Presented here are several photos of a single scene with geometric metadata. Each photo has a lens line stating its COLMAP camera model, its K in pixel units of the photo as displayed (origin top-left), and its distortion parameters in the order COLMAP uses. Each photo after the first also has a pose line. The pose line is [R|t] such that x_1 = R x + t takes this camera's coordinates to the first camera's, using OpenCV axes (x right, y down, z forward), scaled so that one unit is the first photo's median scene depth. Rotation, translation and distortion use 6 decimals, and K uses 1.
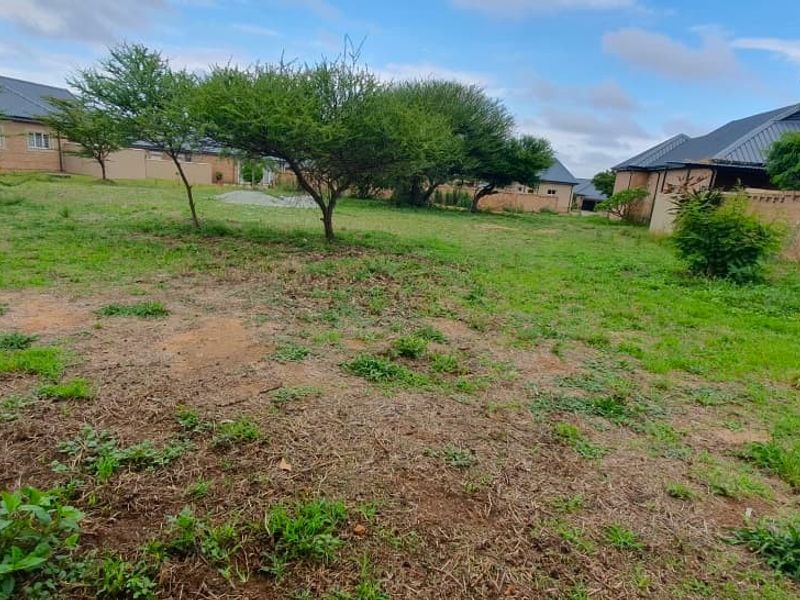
lens RADIAL K [[512.0, 0, 400.0], [0, 512.0, 300.0], [0, 0, 1]] dist [-0.004522, -0.001577]
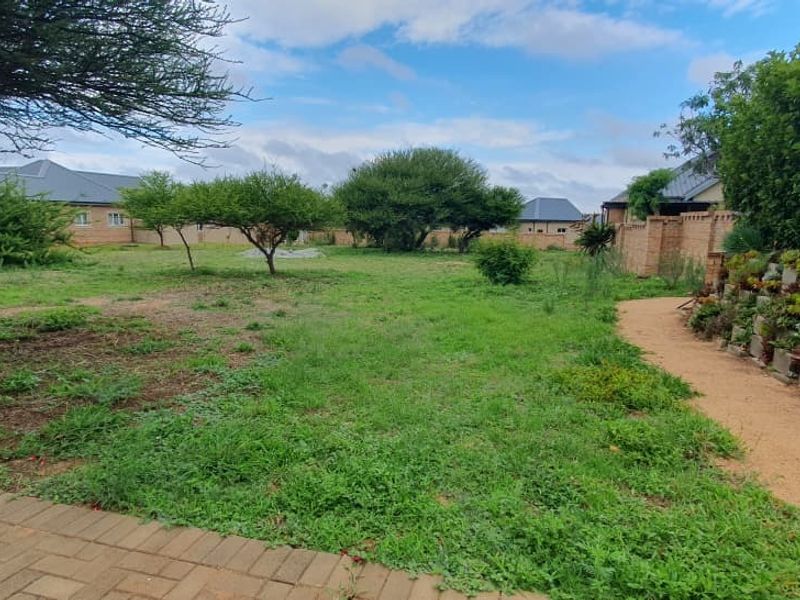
lens RADIAL K [[512.0, 0, 400.0], [0, 512.0, 300.0], [0, 0, 1]] dist [-0.004522, -0.001577]
pose [[0.991746, -0.053070, -0.116719, 0.158606], [0.042015, 0.994570, -0.095215, 0.047300], [0.121138, 0.089525, 0.988590, -0.189295]]
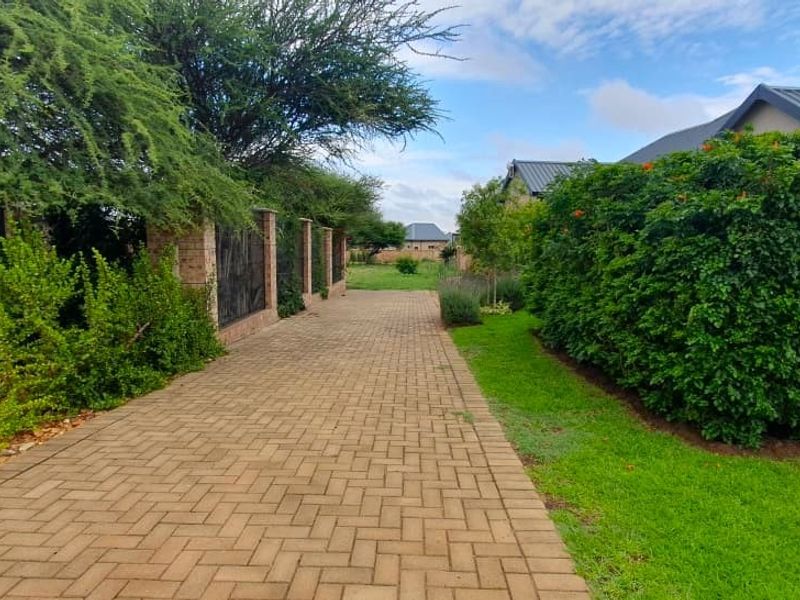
lens RADIAL K [[512.0, 0, 400.0], [0, 512.0, 300.0], [0, 0, 1]] dist [-0.004522, -0.001577]
pose [[0.988662, -0.088974, 0.120962, 0.034037], [0.101980, 0.989128, -0.105956, 0.175000], [-0.110219, 0.117090, 0.986986, -0.865787]]
